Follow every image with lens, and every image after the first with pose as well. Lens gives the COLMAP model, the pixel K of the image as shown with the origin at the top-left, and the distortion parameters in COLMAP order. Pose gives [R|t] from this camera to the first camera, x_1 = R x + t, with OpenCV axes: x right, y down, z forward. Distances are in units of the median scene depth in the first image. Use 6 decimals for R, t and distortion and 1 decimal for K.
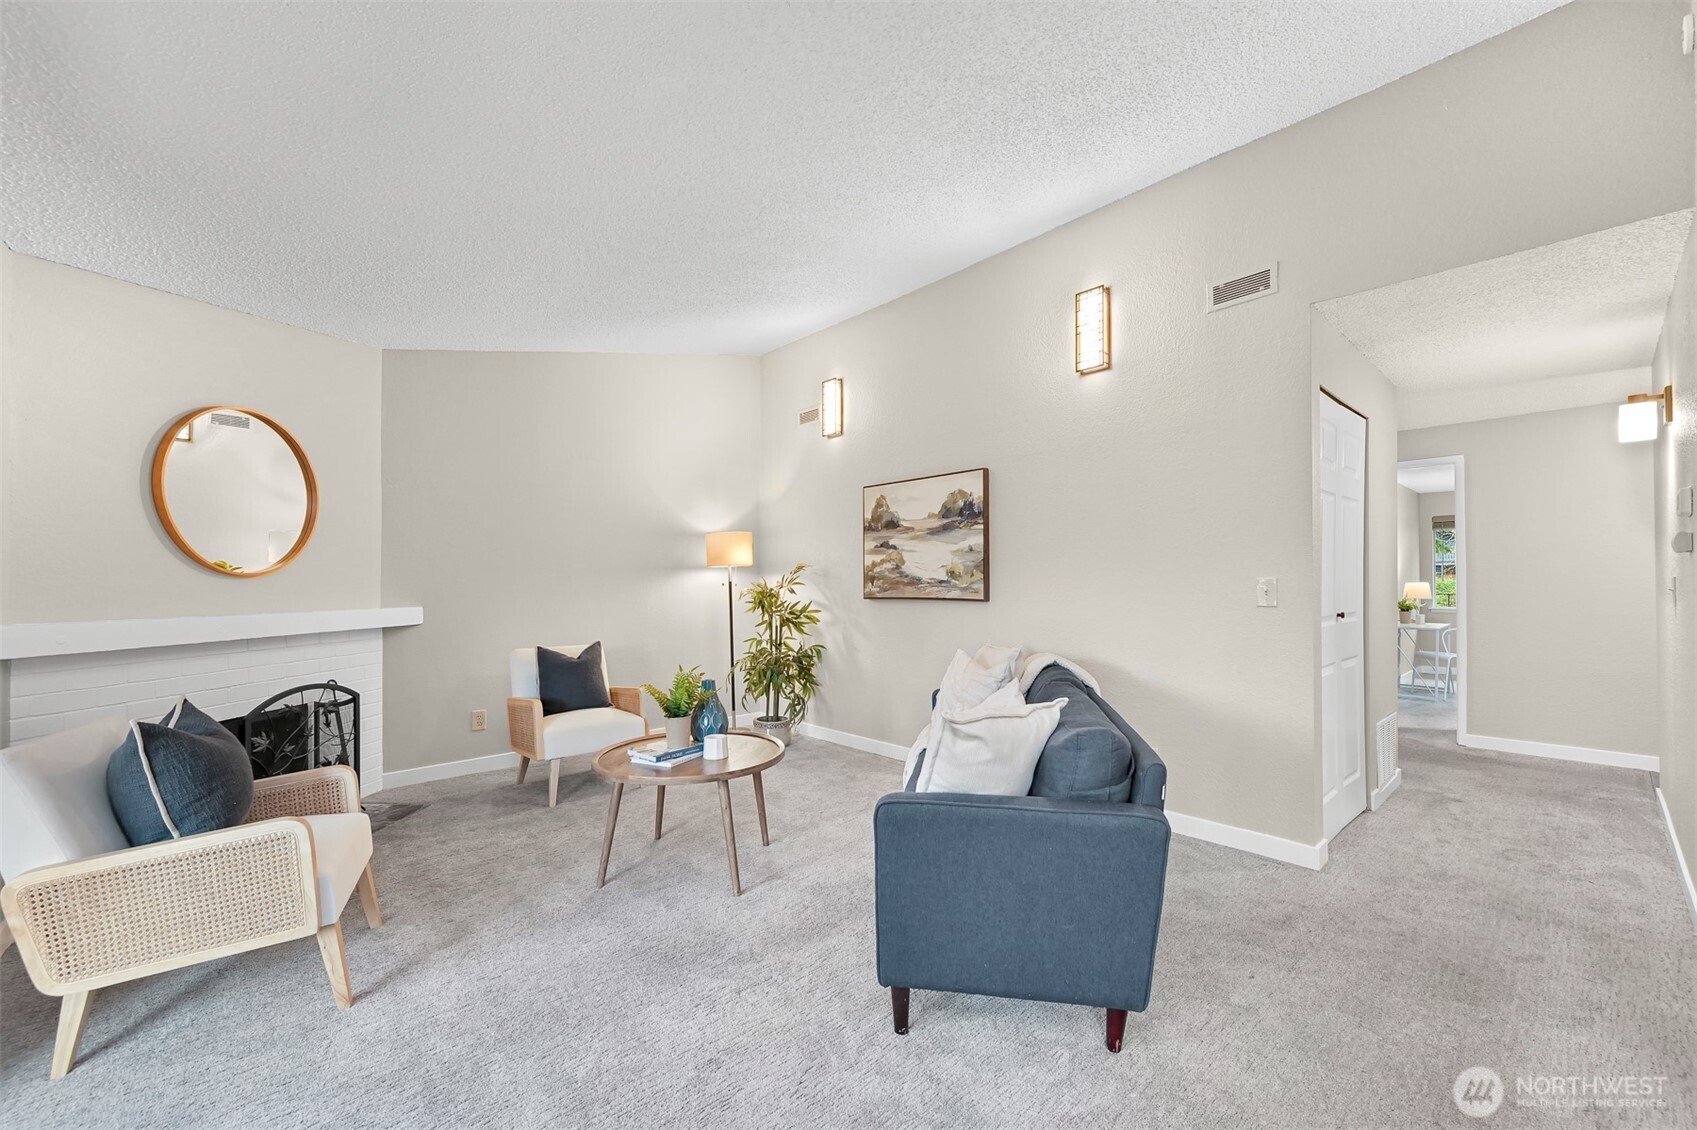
lens RADIAL K [[680.6, 0, 860.3], [0, 680.6, 589.2], [0, 0, 1]] dist [0.000408, 0.000186]
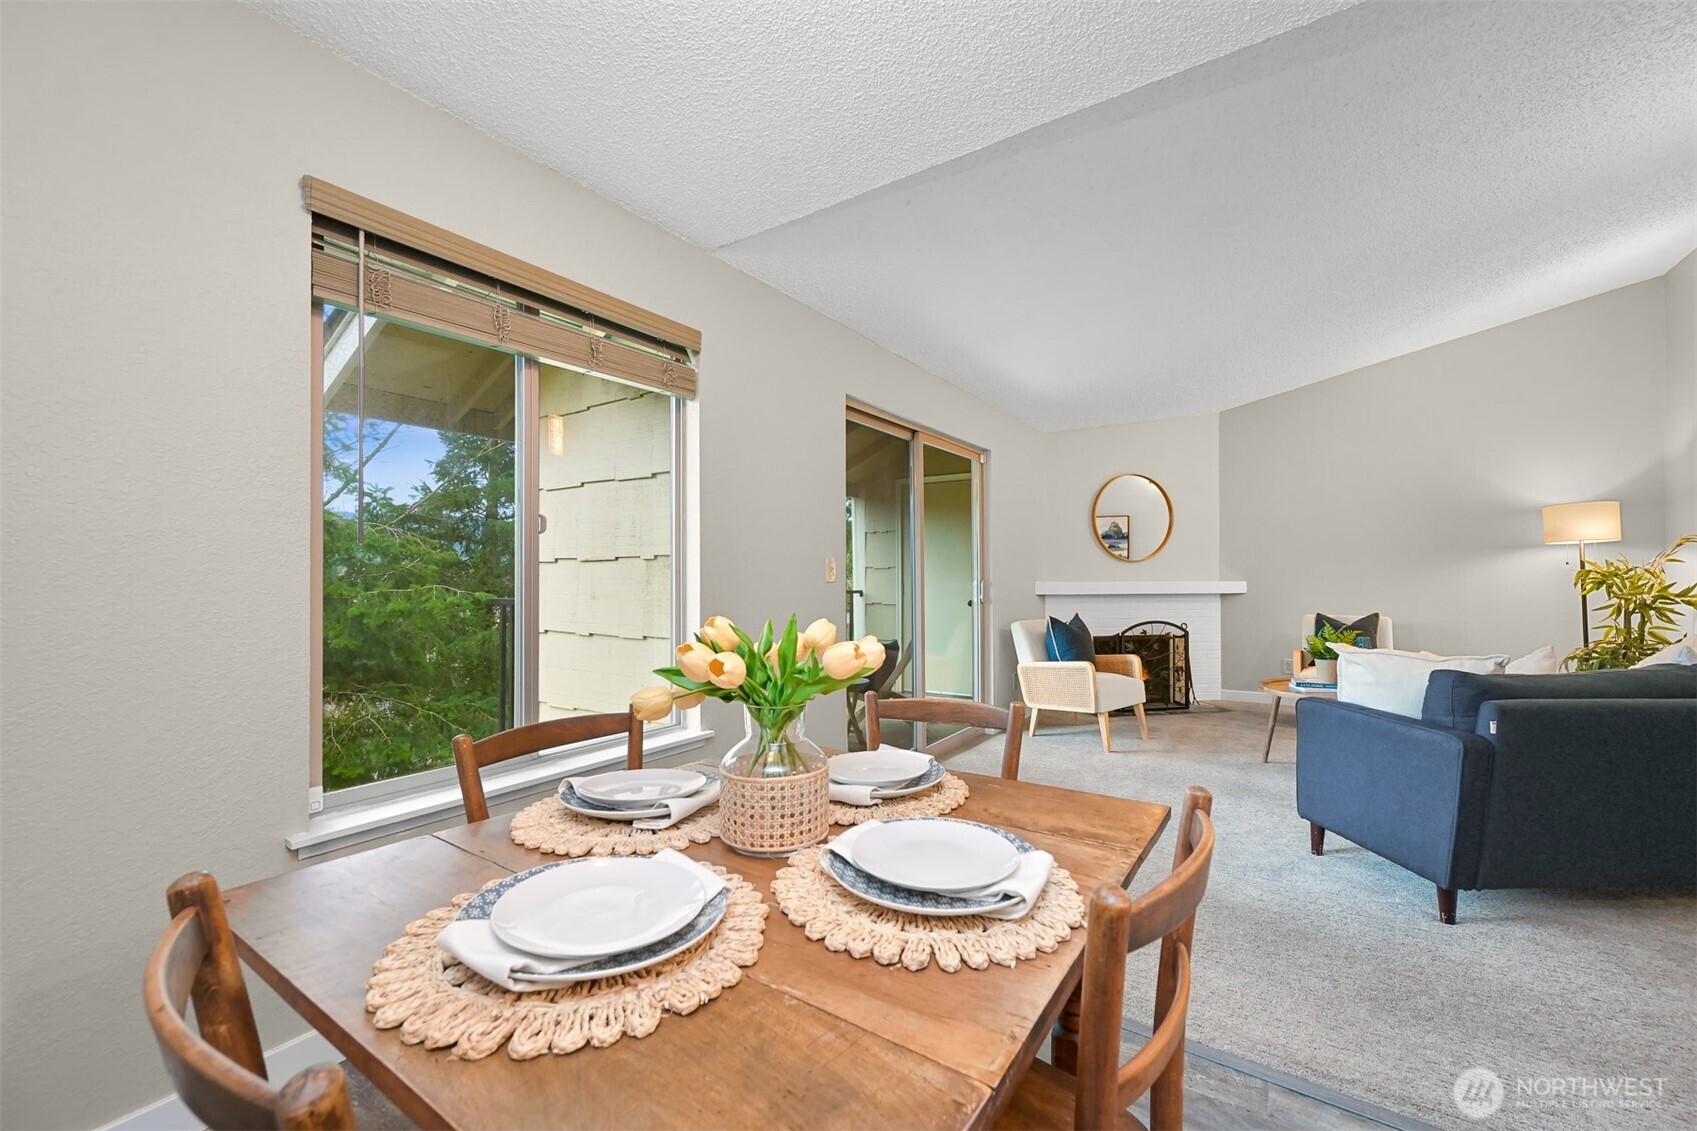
lens RADIAL K [[669.2, 0, 854.5], [0, 669.2, 583.2], [0, 0, 1]] dist [-0.000353, 0.000166]
pose [[0.232508, 0.011700, -0.972524, 0.588022], [-0.003809, 0.999931, 0.011119, 0.017587], [0.972587, 0.001120, 0.232537, -0.159489]]
